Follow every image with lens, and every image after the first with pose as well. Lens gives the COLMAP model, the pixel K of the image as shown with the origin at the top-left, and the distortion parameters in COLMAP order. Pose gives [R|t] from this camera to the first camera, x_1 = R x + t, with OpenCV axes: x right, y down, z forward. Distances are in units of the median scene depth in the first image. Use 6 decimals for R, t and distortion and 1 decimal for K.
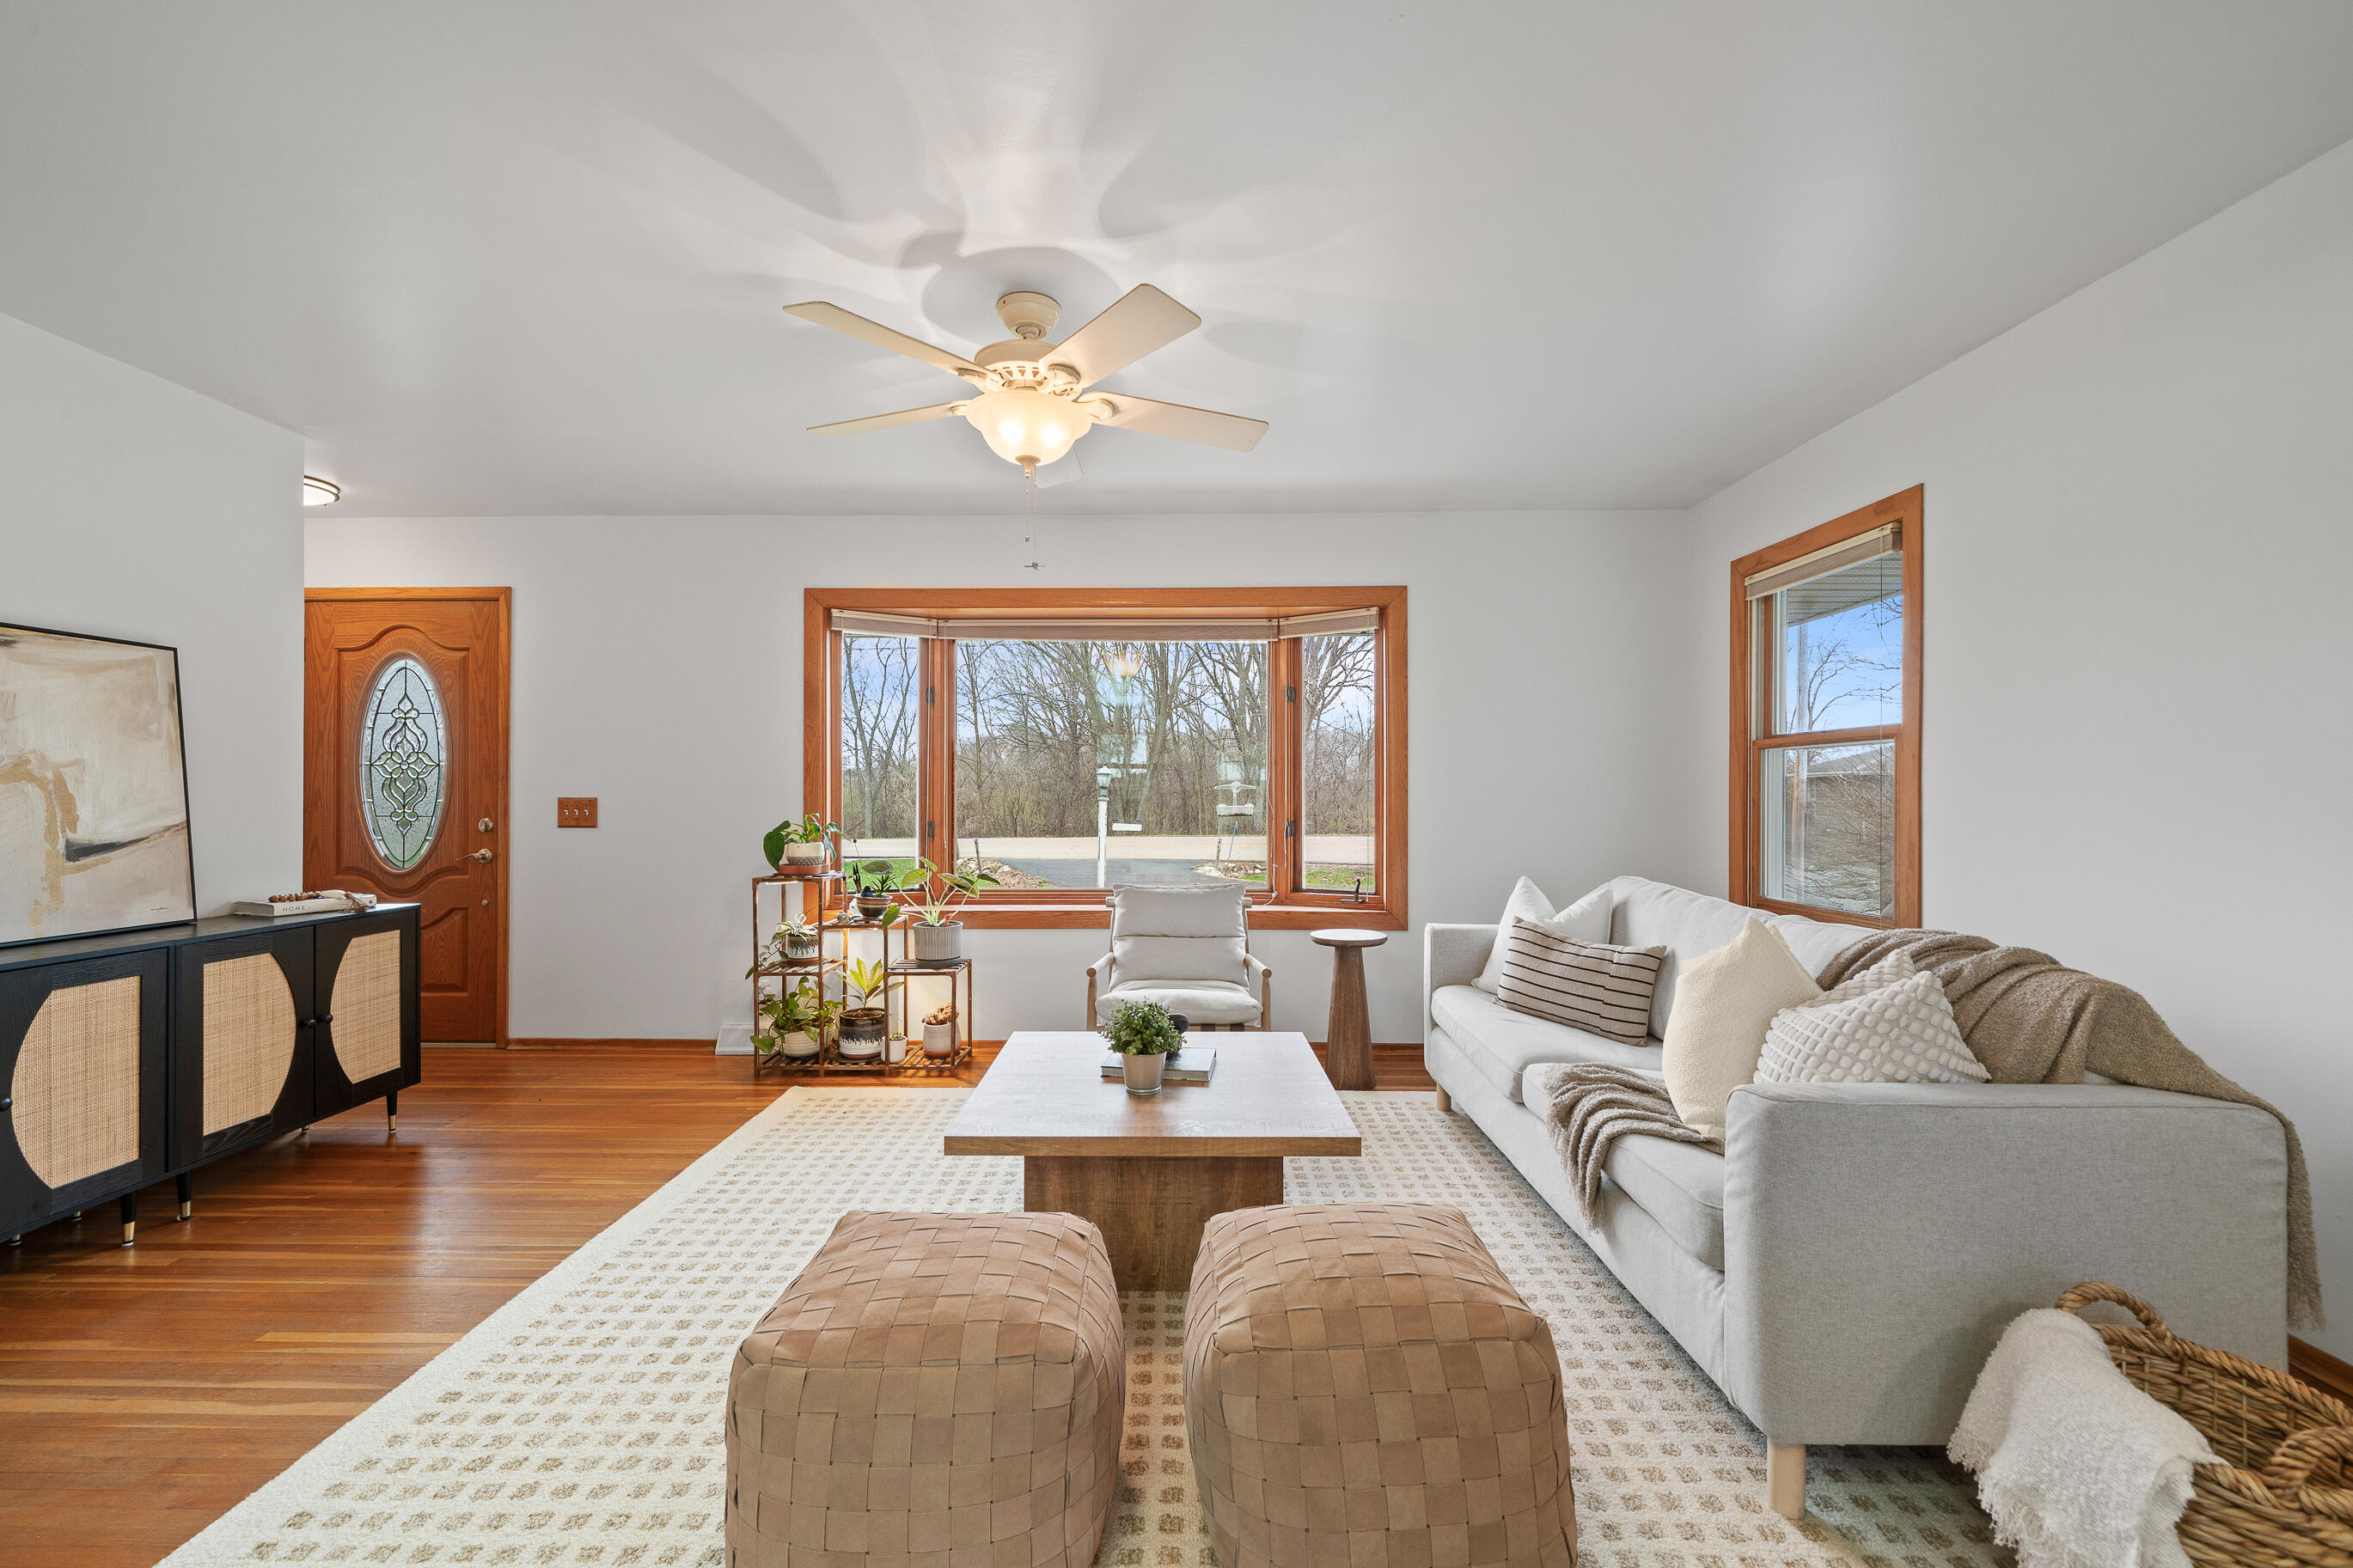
lens RADIAL K [[922.1, 0, 1171.7], [0, 922.1, 793.5], [0, 0, 1]] dist [-0.000113, 0.000093]
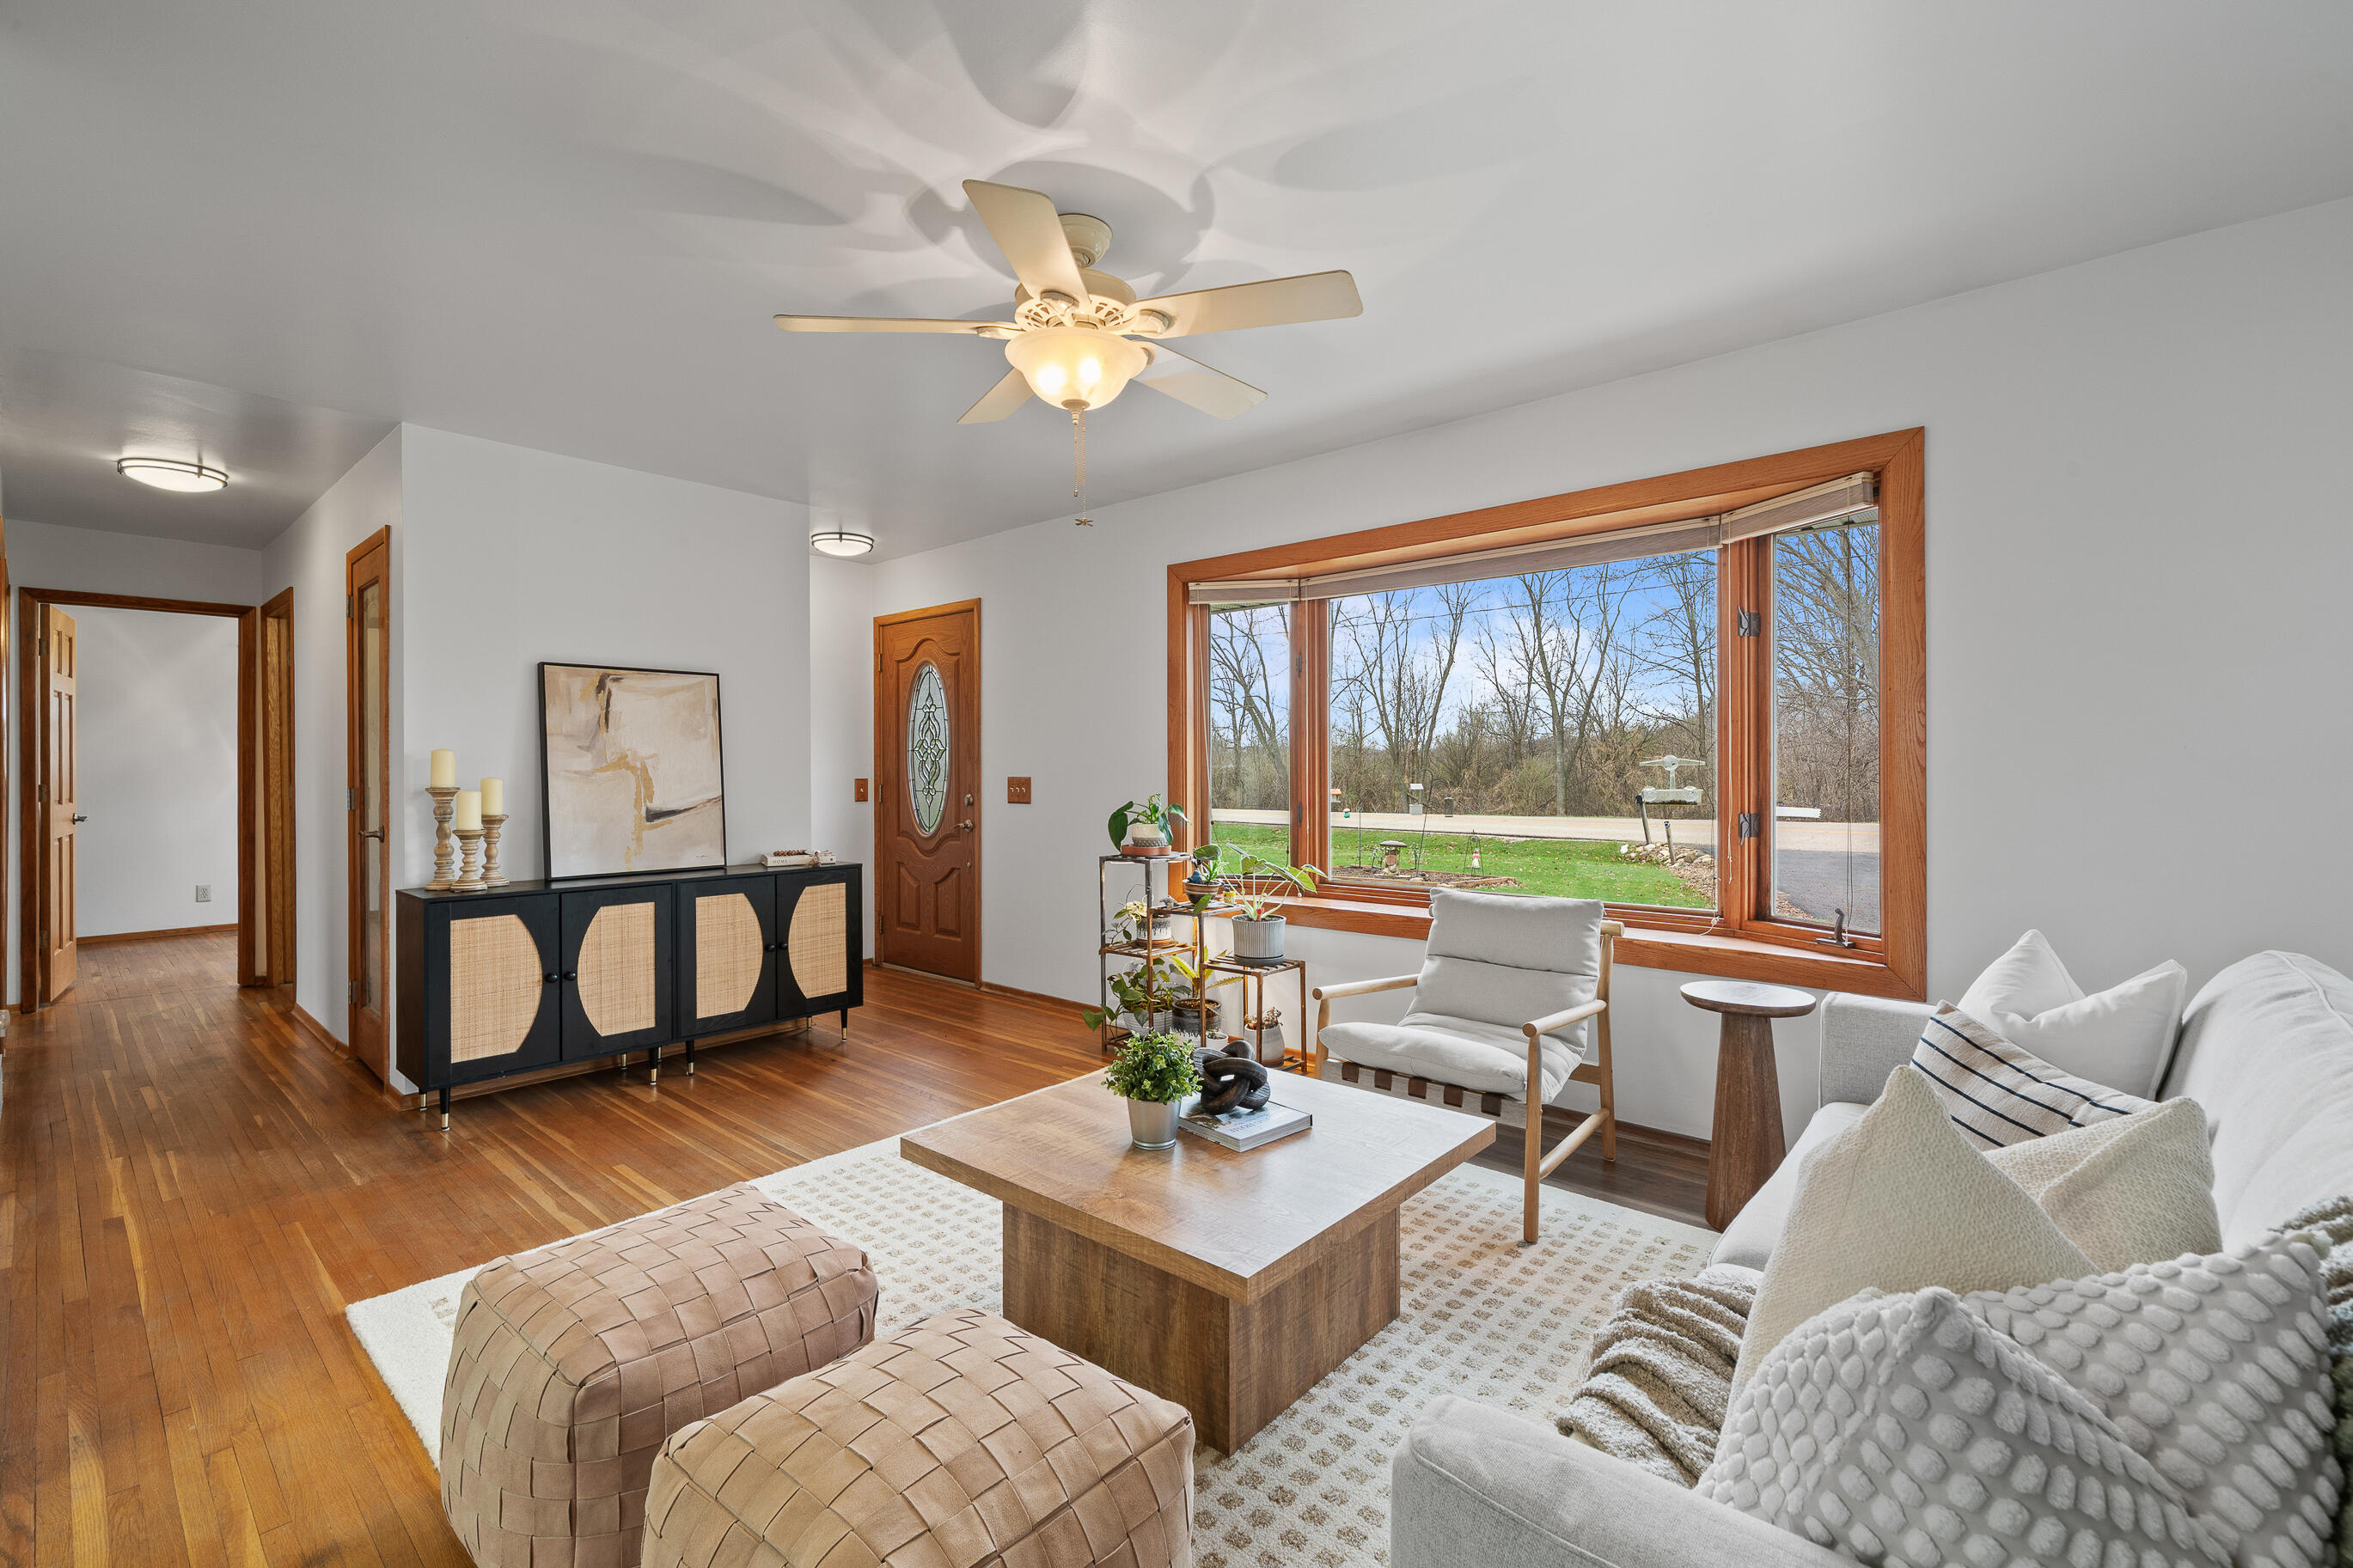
lens RADIAL K [[1011.4, 0, 1176.2], [0, 1011.4, 771.4], [0, 0, 1]] dist [-0.000604, 0.000008]
pose [[0.758327, -0.001269, -0.651873, 0.408651], [0.005335, 0.999977, 0.004260, -0.008688], [0.651853, -0.006708, 0.758316, 0.239138]]
